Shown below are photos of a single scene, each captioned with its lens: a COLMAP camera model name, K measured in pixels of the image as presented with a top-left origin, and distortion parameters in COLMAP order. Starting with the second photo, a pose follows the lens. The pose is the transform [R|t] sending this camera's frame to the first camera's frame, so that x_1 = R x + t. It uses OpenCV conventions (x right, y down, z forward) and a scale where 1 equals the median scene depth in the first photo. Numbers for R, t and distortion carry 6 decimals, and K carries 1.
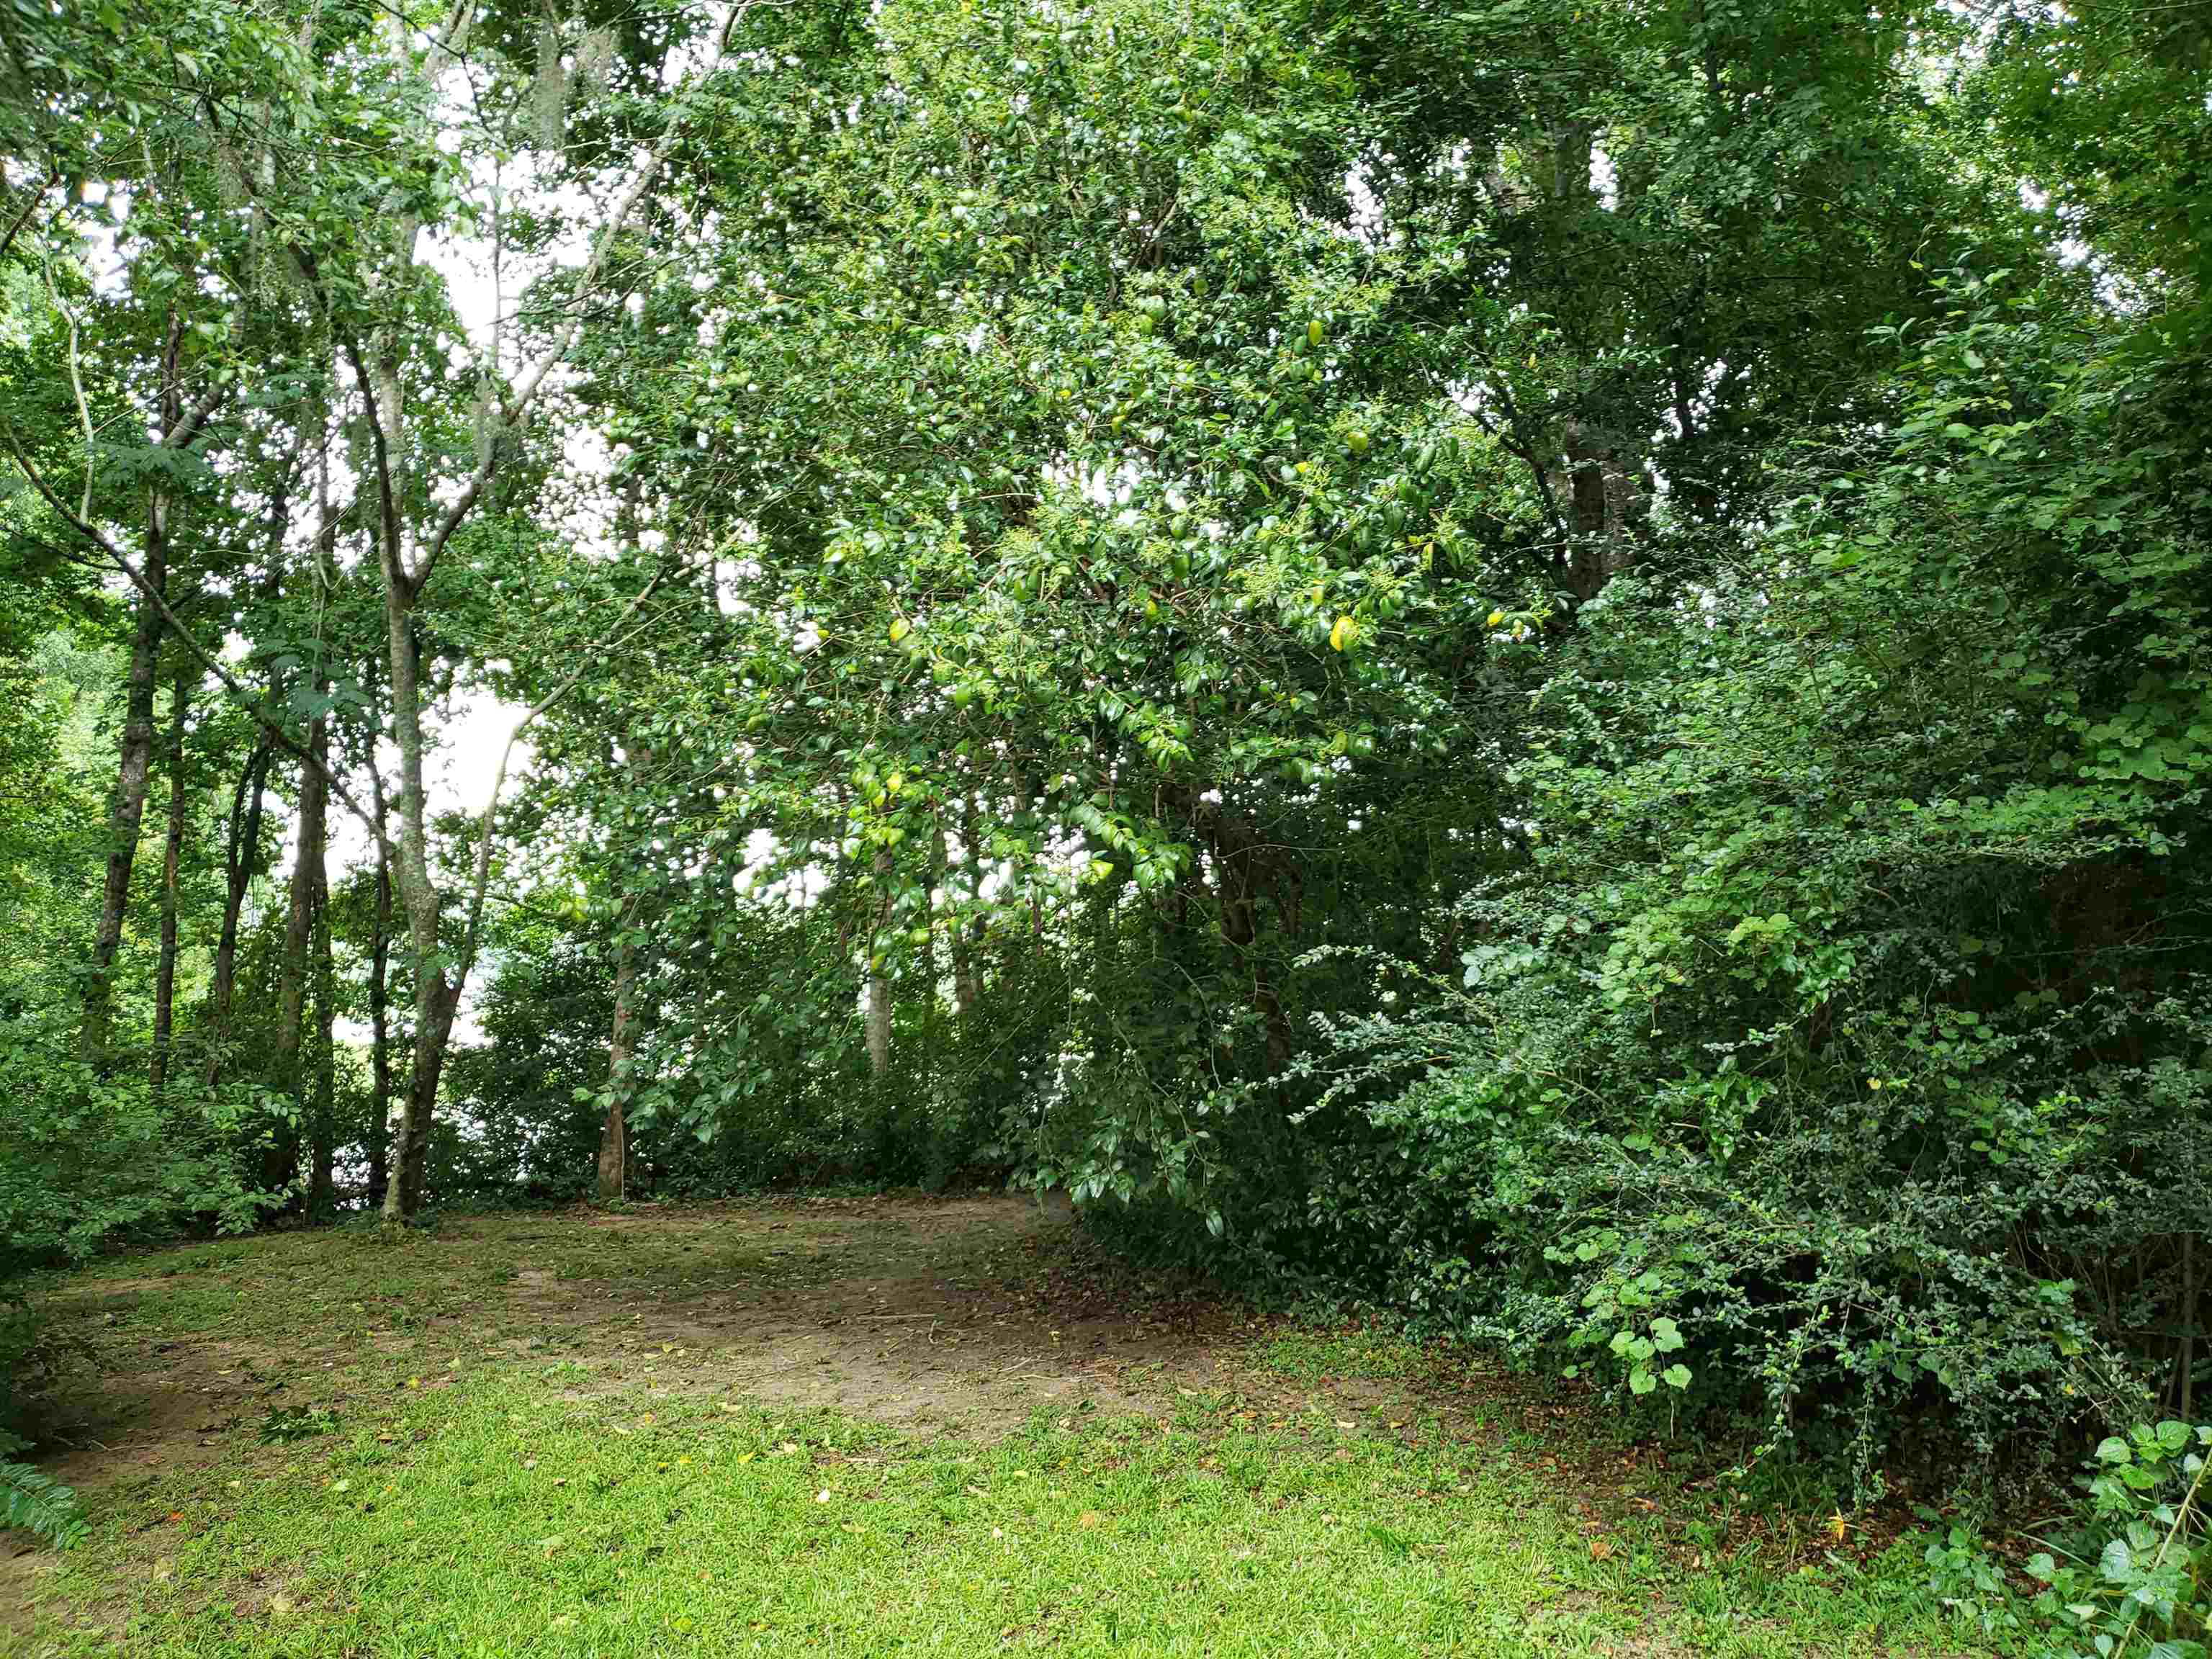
lens RADIAL K [[1675.2, 0, 1105.5], [0, 1675.2, 826.7], [0, 0, 1]] dist [0.030801, -0.007044]
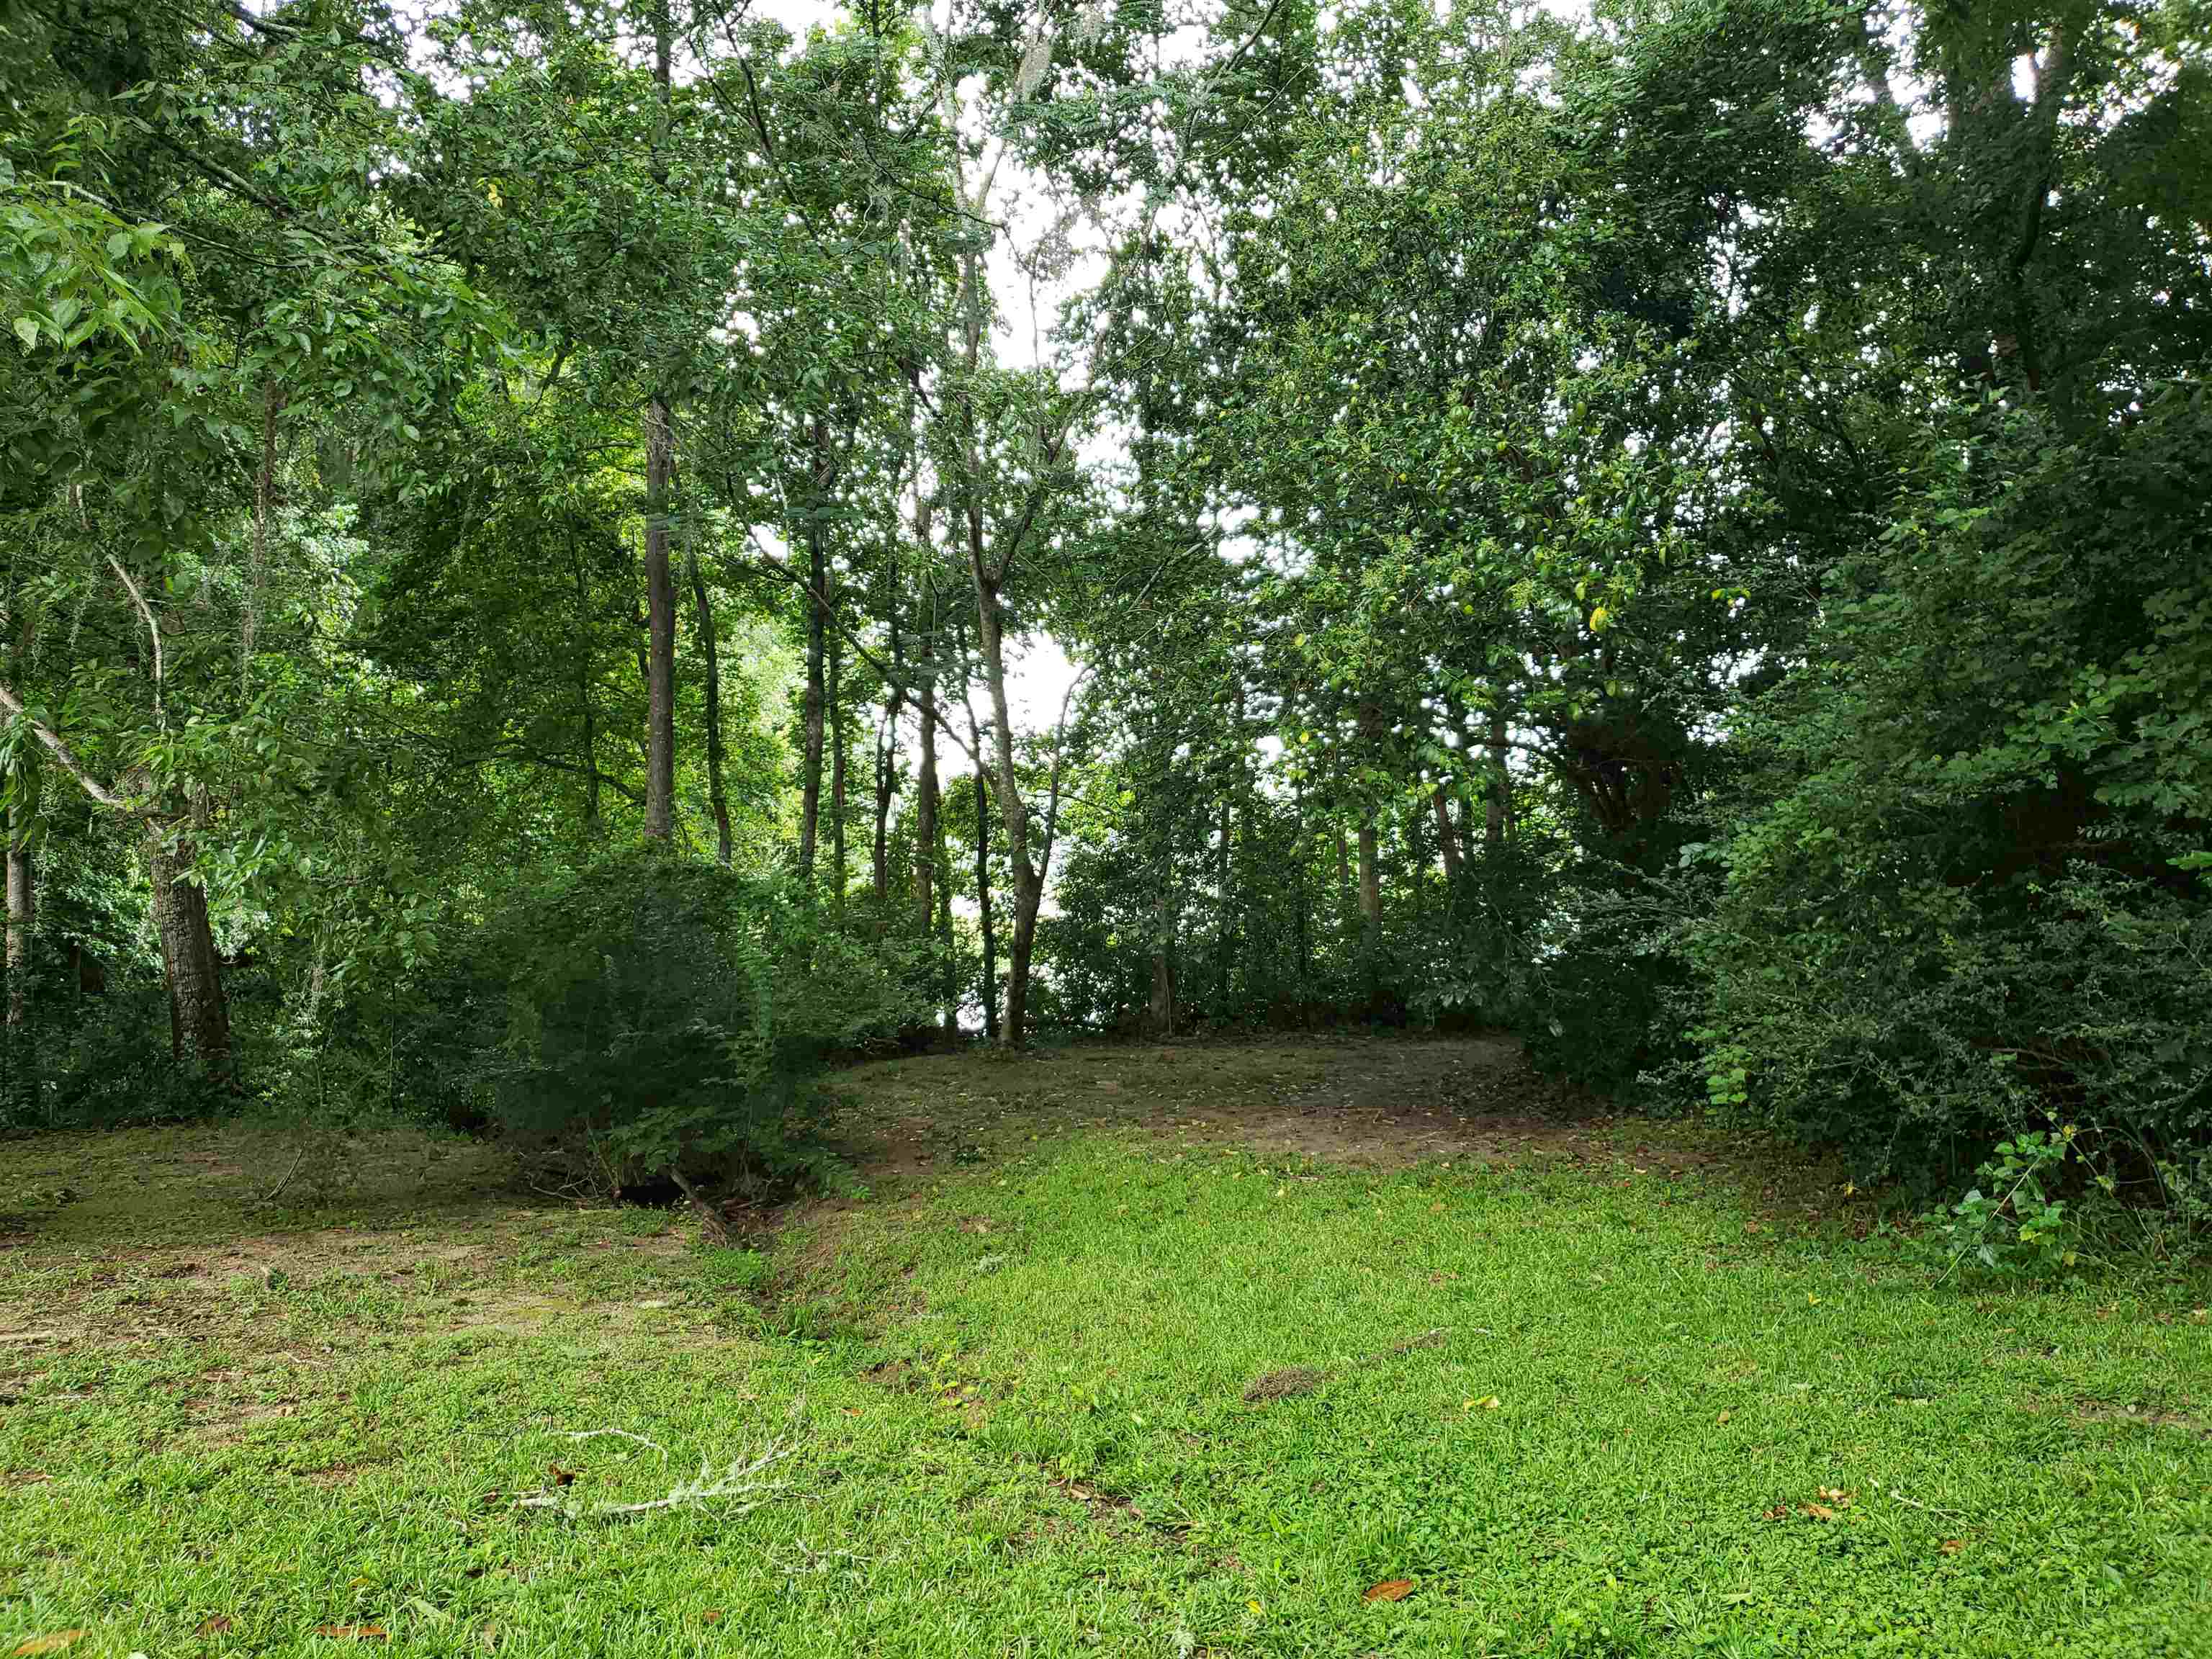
lens RADIAL K [[1675.2, 0, 1109.2], [0, 1675.2, 824.5], [0, 0, 1]] dist [0.030801, -0.007044]
pose [[0.949515, -0.032638, -0.312018, 0.068729], [0.057367, 0.995868, 0.070406, -0.028599], [0.308431, -0.084751, 0.947464, -0.198206]]
